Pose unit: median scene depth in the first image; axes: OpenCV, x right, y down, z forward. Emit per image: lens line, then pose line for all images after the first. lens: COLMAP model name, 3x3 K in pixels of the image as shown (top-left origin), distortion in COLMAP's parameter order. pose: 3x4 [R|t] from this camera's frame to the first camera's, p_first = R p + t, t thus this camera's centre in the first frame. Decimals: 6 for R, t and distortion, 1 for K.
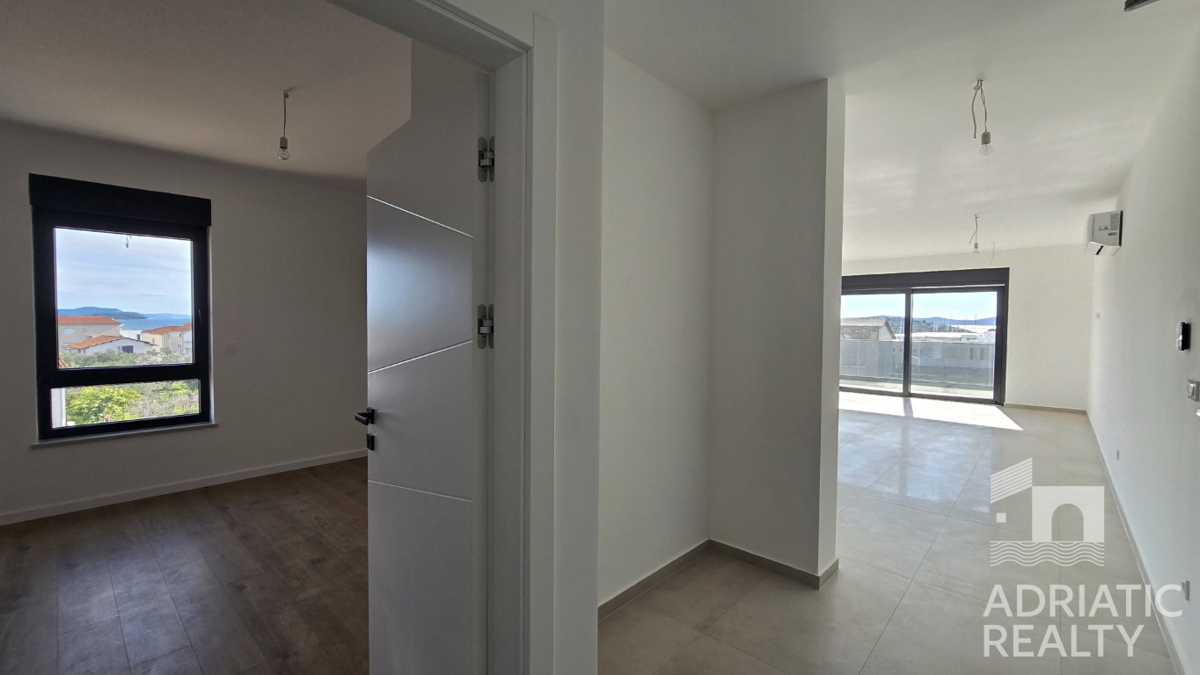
lens RADIAL K [[501.8, 0, 600.0], [0, 501.8, 337.5], [0, 0, 1]] dist [-0.005681, -0.000183]
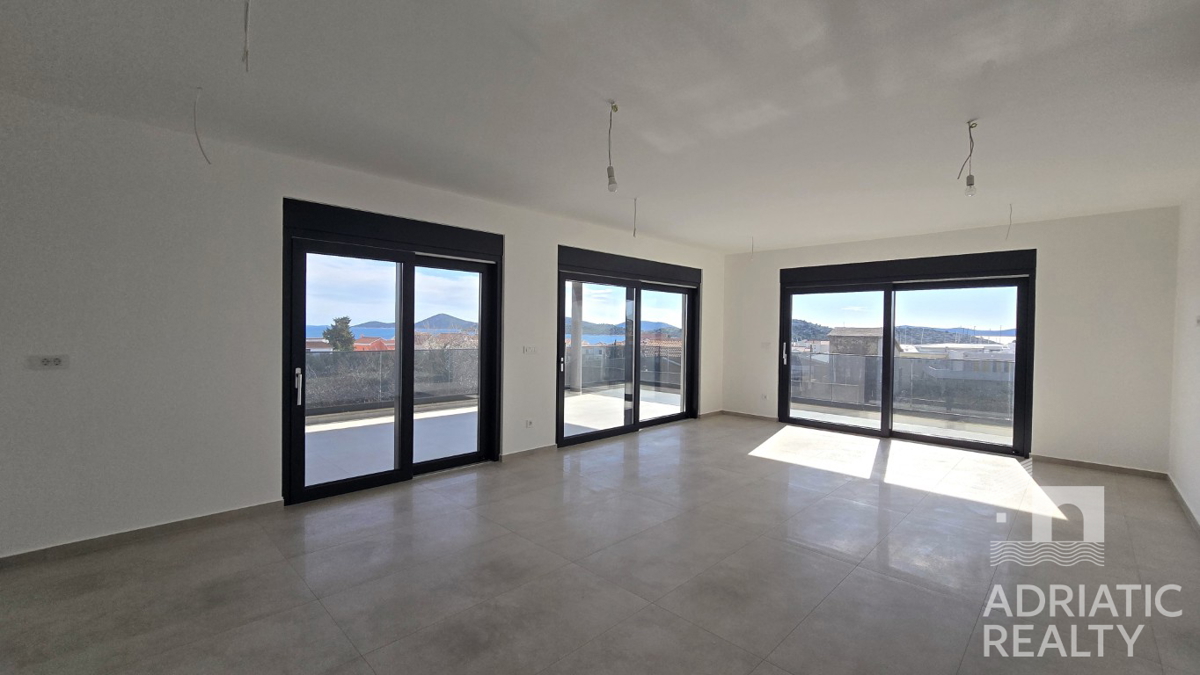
lens RADIAL K [[491.6, 0, 600.0], [0, 491.6, 337.5], [0, 0, 1]] dist [-0.002792, -0.000083]
pose [[0.999149, 0.007270, -0.040607, 0.235946], [-0.007935, 0.999837, -0.016243, -0.006879], [0.040482, 0.016552, 0.999043, 0.288826]]
